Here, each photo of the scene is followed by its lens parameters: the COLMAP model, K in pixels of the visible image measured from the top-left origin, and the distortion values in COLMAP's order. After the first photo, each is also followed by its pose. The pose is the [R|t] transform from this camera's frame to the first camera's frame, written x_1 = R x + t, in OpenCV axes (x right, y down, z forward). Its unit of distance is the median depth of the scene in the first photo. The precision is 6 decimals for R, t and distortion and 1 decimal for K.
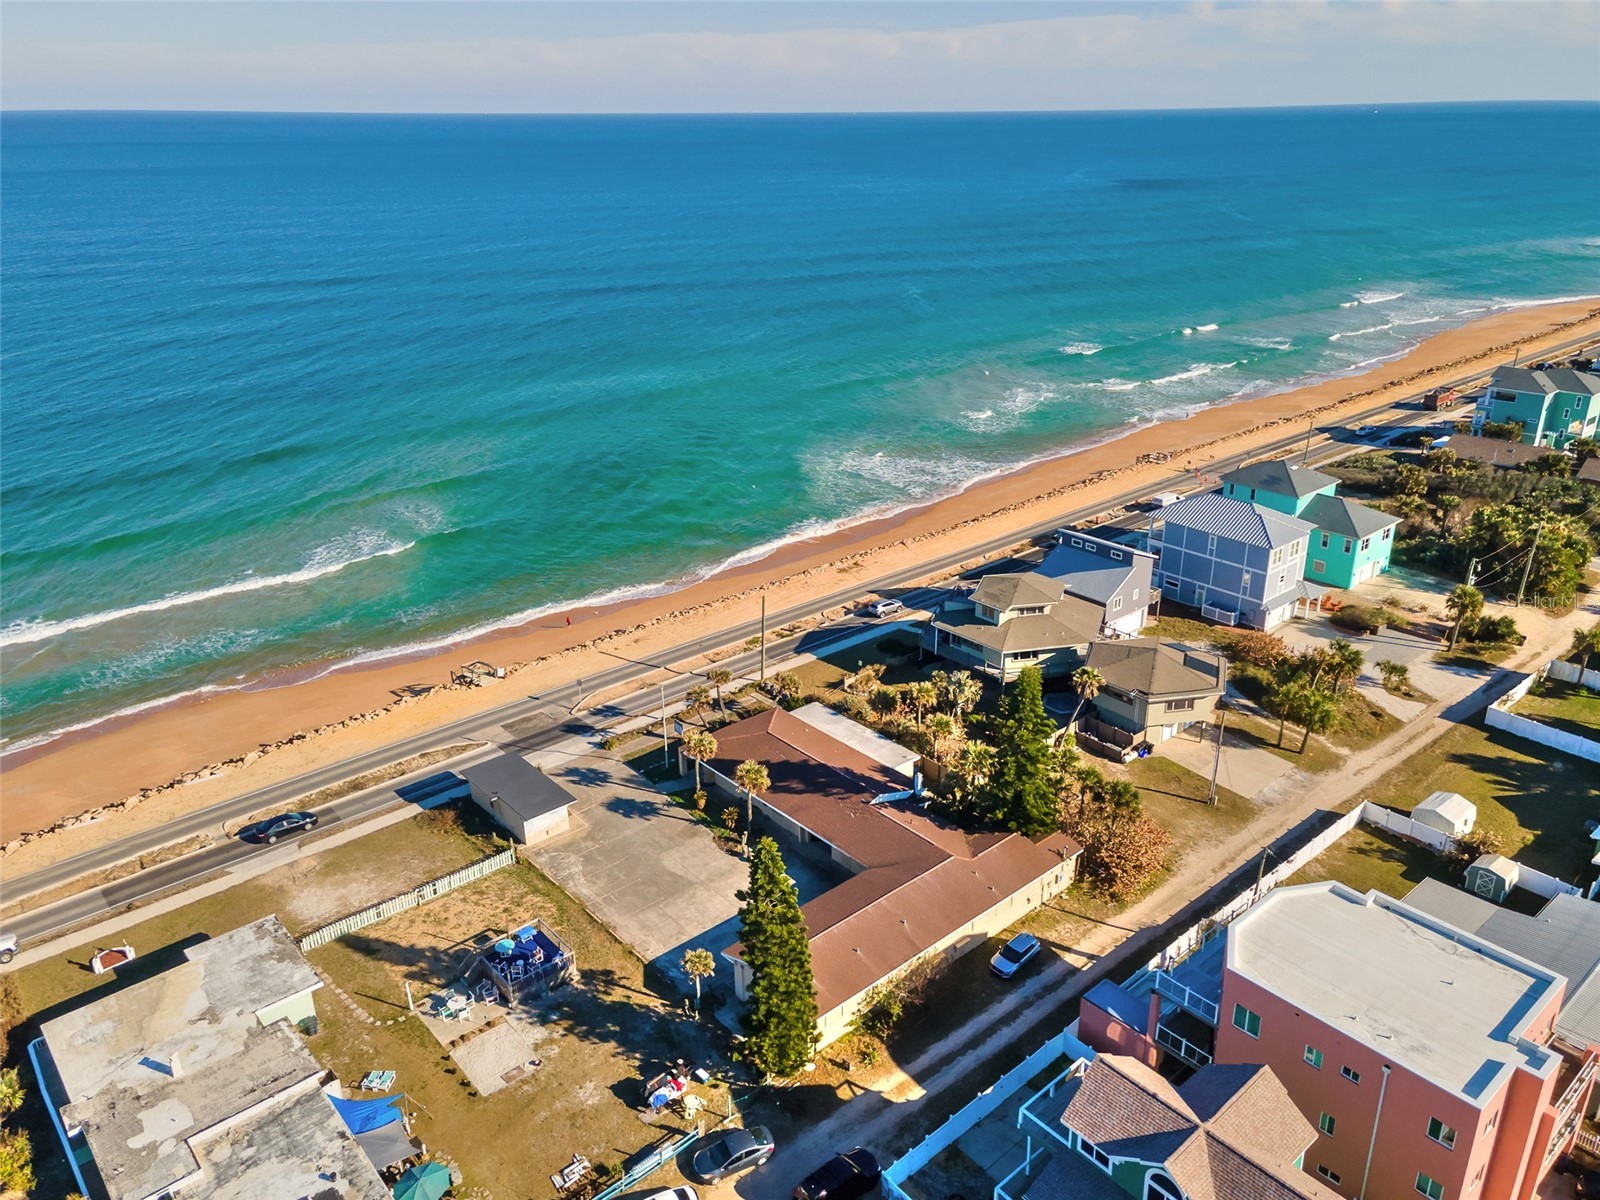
lens RADIAL K [[1167.4, 0, 842.0], [0, 1167.4, 601.3], [0, 0, 1]] dist [0.024001, 0.005226]
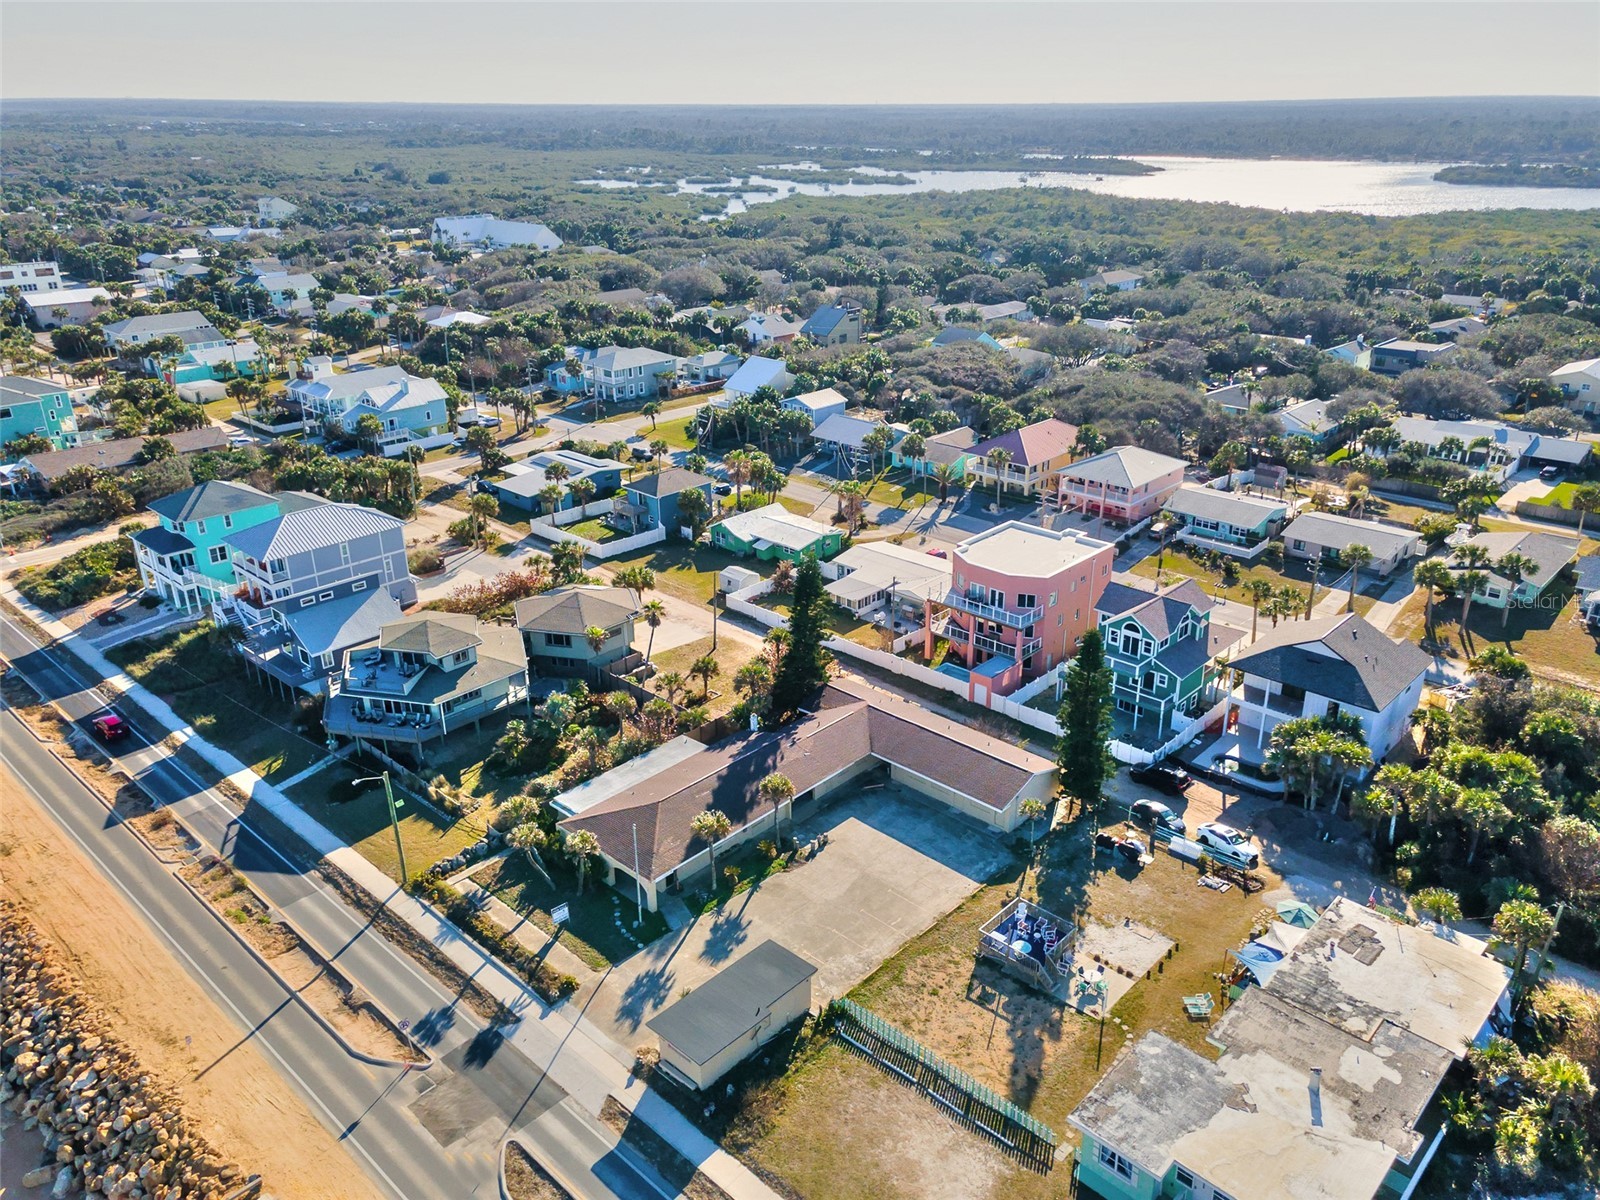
lens RADIAL K [[1188.0, 0, 831.0], [0, 1188.0, 602.8], [0, 0, 1]] dist [0.042354, 0.001479]
pose [[-0.090157, -0.383314, 0.919207, -0.912824], [0.391496, 0.835024, 0.386608, -0.337033], [-0.915753, 0.394721, 0.074782, 0.802074]]
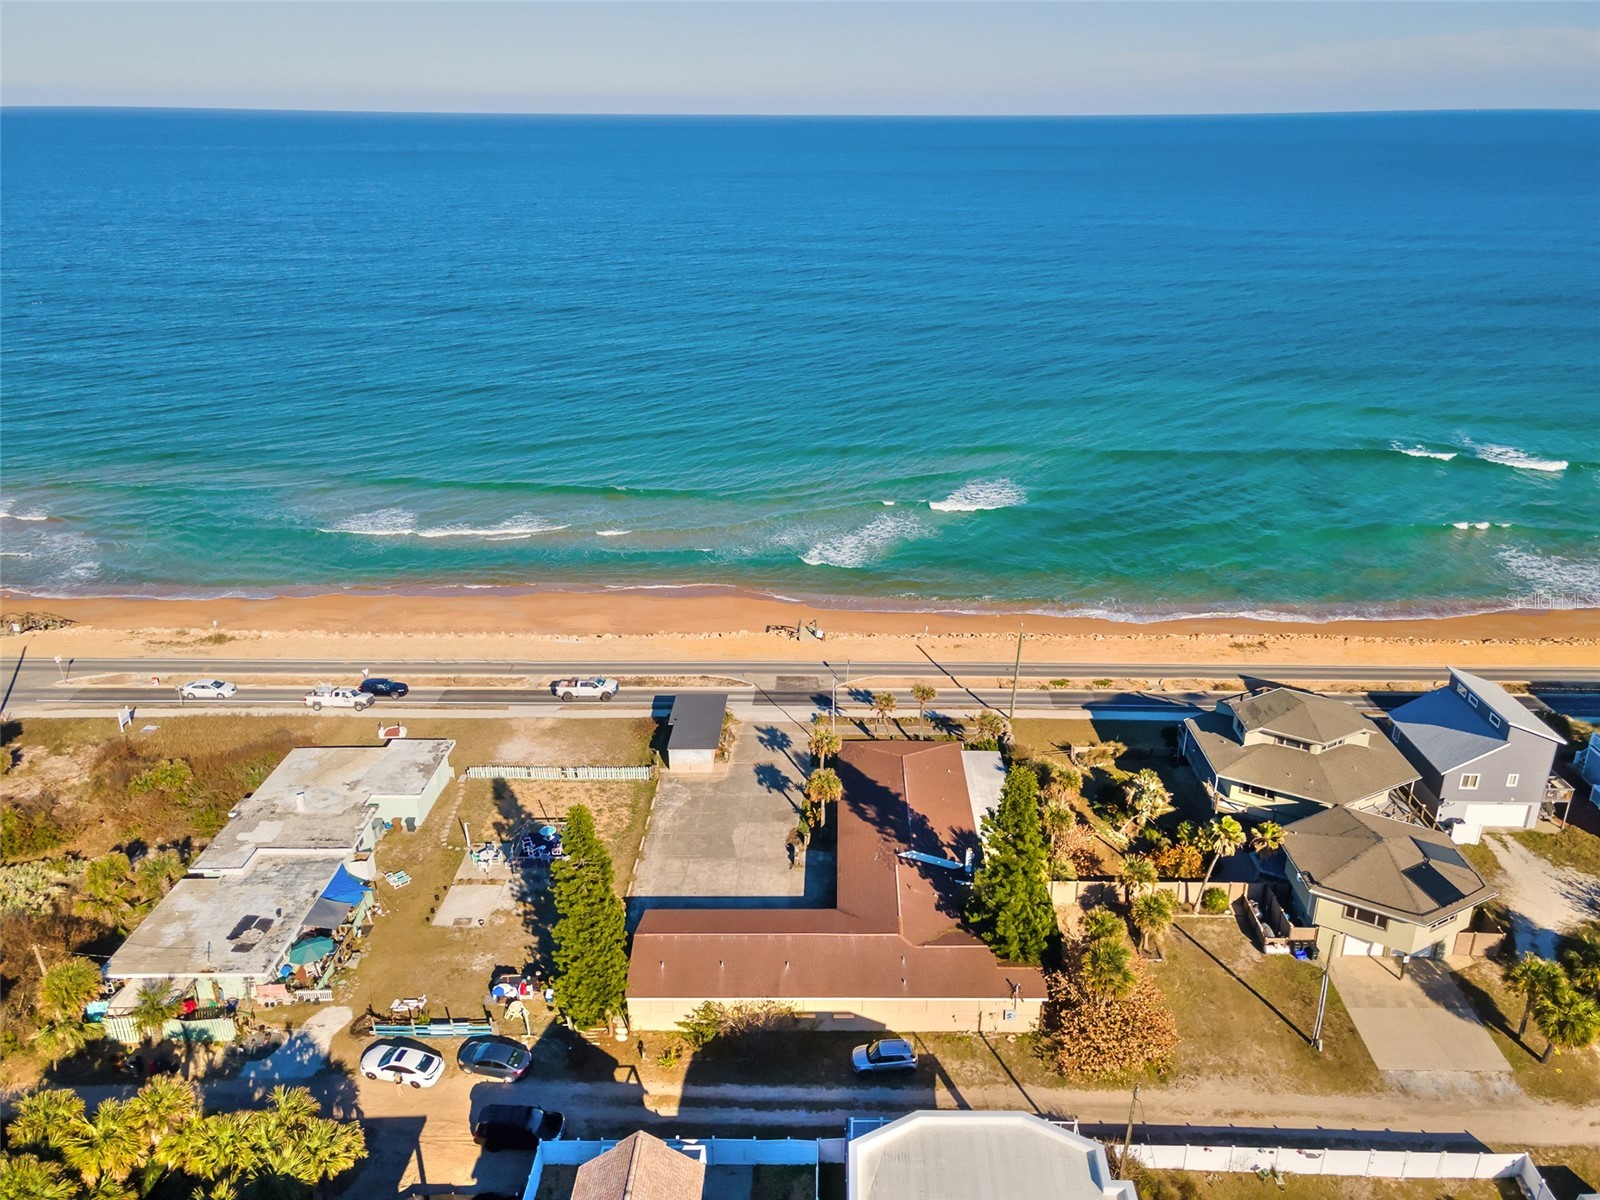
lens RADIAL K [[1180.7, 0, 861.1], [0, 1180.7, 594.9], [0, 0, 1]] dist [0.012149, -0.004813]
pose [[0.748888, 0.263661, -0.607988, 0.512373], [-0.267964, 0.959577, 0.086067, -0.101979], [0.606104, 0.098465, 0.789267, 0.190320]]
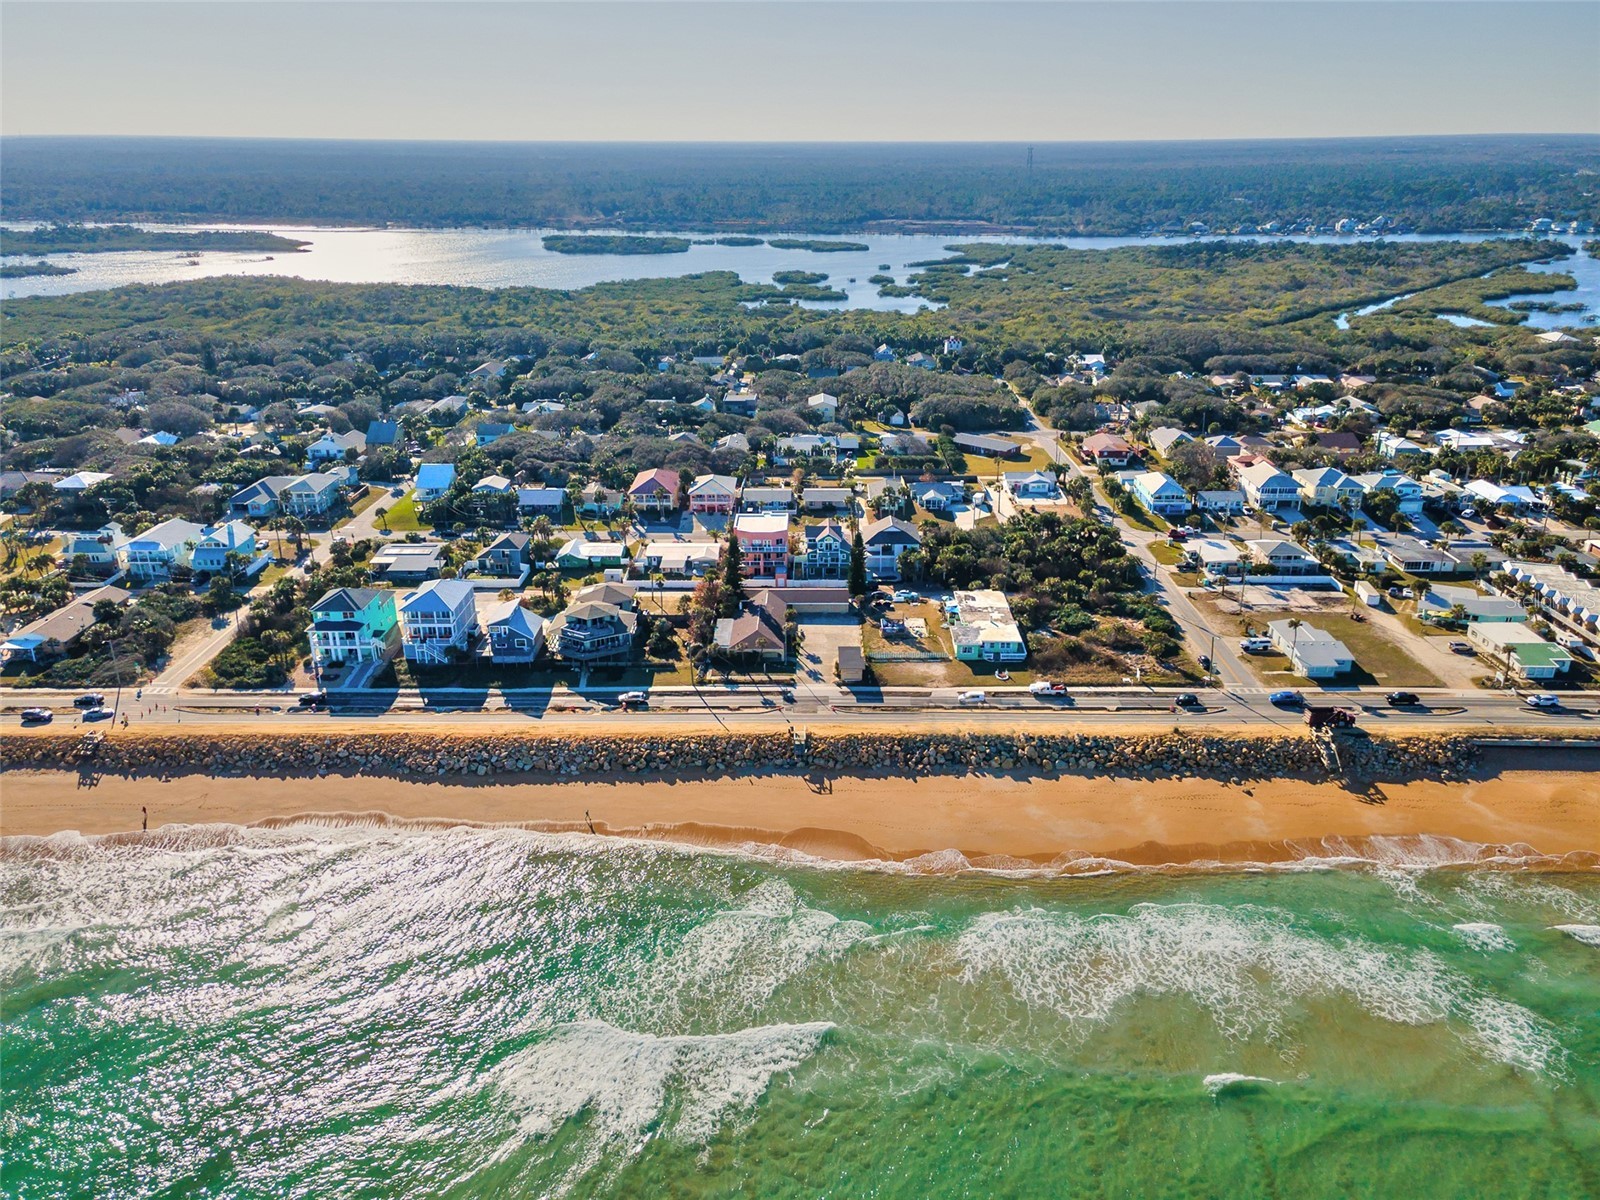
lens RADIAL K [[1188.0, 0, 831.0], [0, 1188.0, 602.8], [0, 0, 1]] dist [0.042354, 0.001479]
pose [[-0.742711, -0.243833, 0.623639, -1.759452], [0.263823, 0.749454, 0.607220, -1.428446], [-0.615449, 0.615520, -0.492299, 2.187288]]
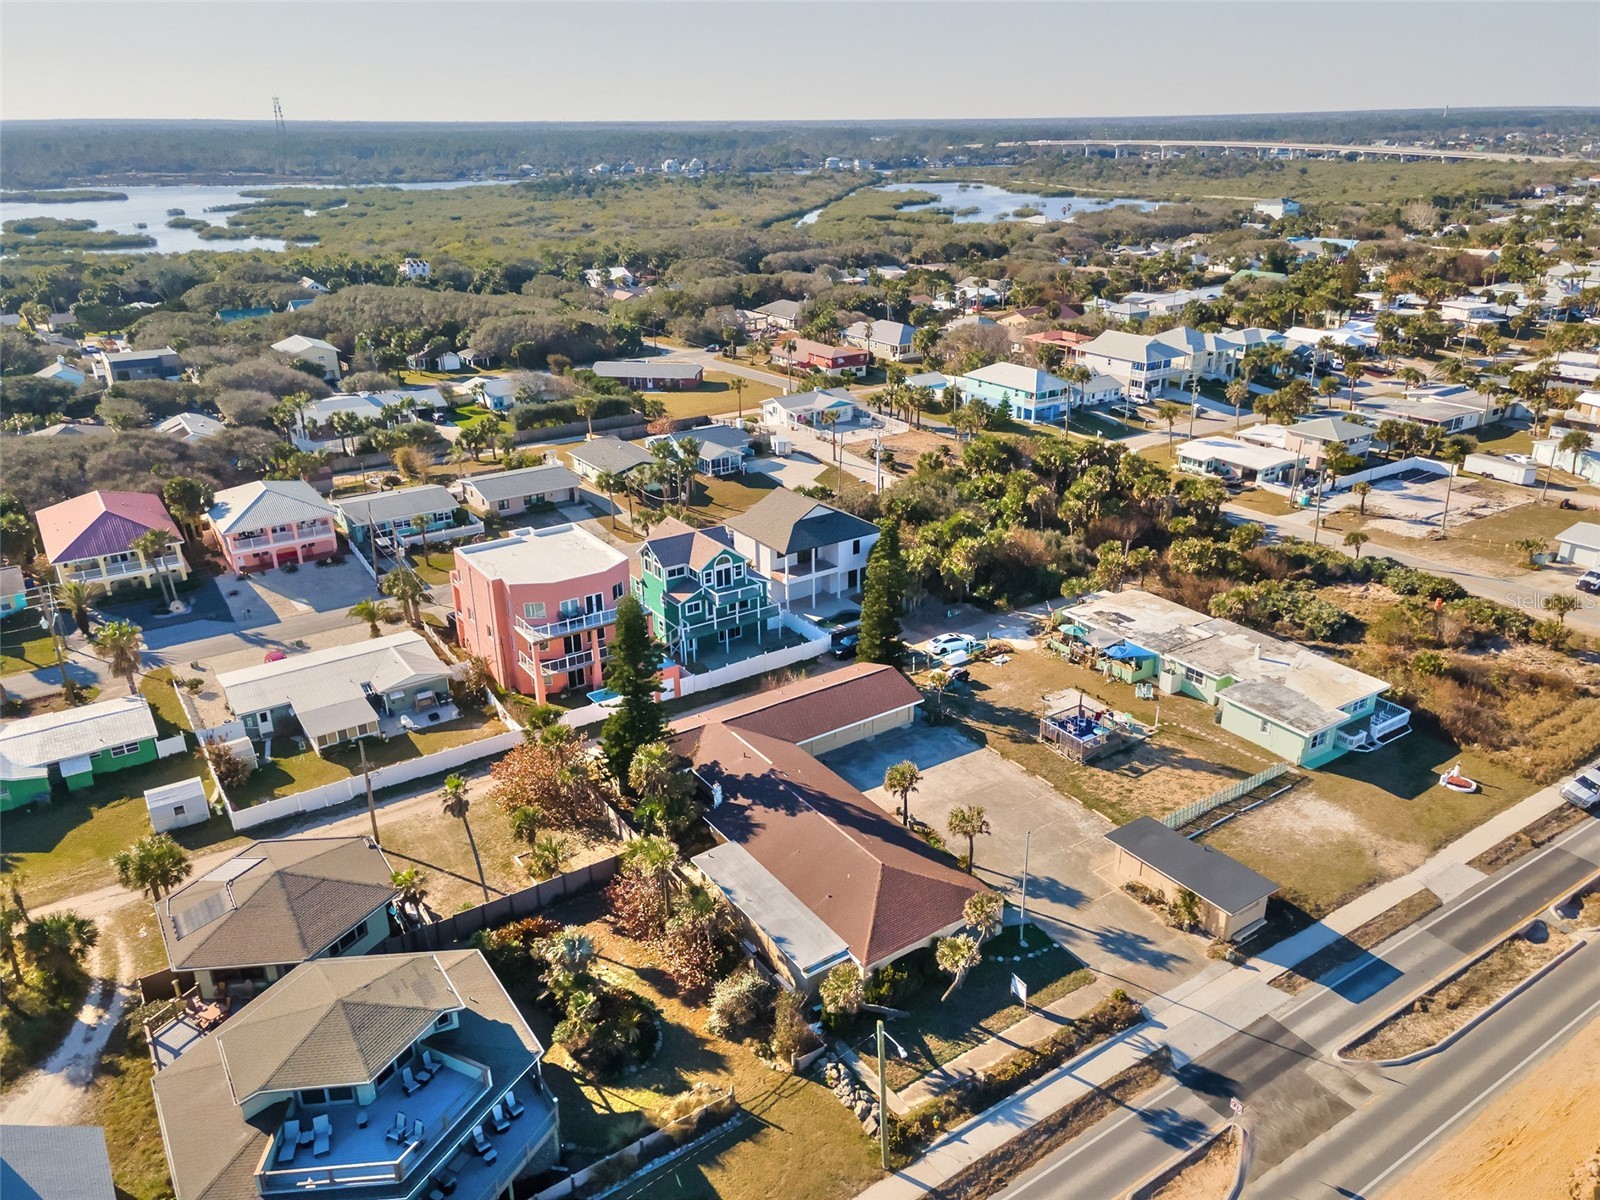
lens RADIAL K [[1158.5, 0, 803.9], [0, 1158.5, 608.9], [0, 0, 1]] dist [0.013483, 0.065902]
pose [[-0.989958, -0.043466, 0.134517, -0.113998], [0.066393, 0.697124, 0.713869, -0.579531], [-0.124804, 0.715631, -0.687238, 1.499116]]
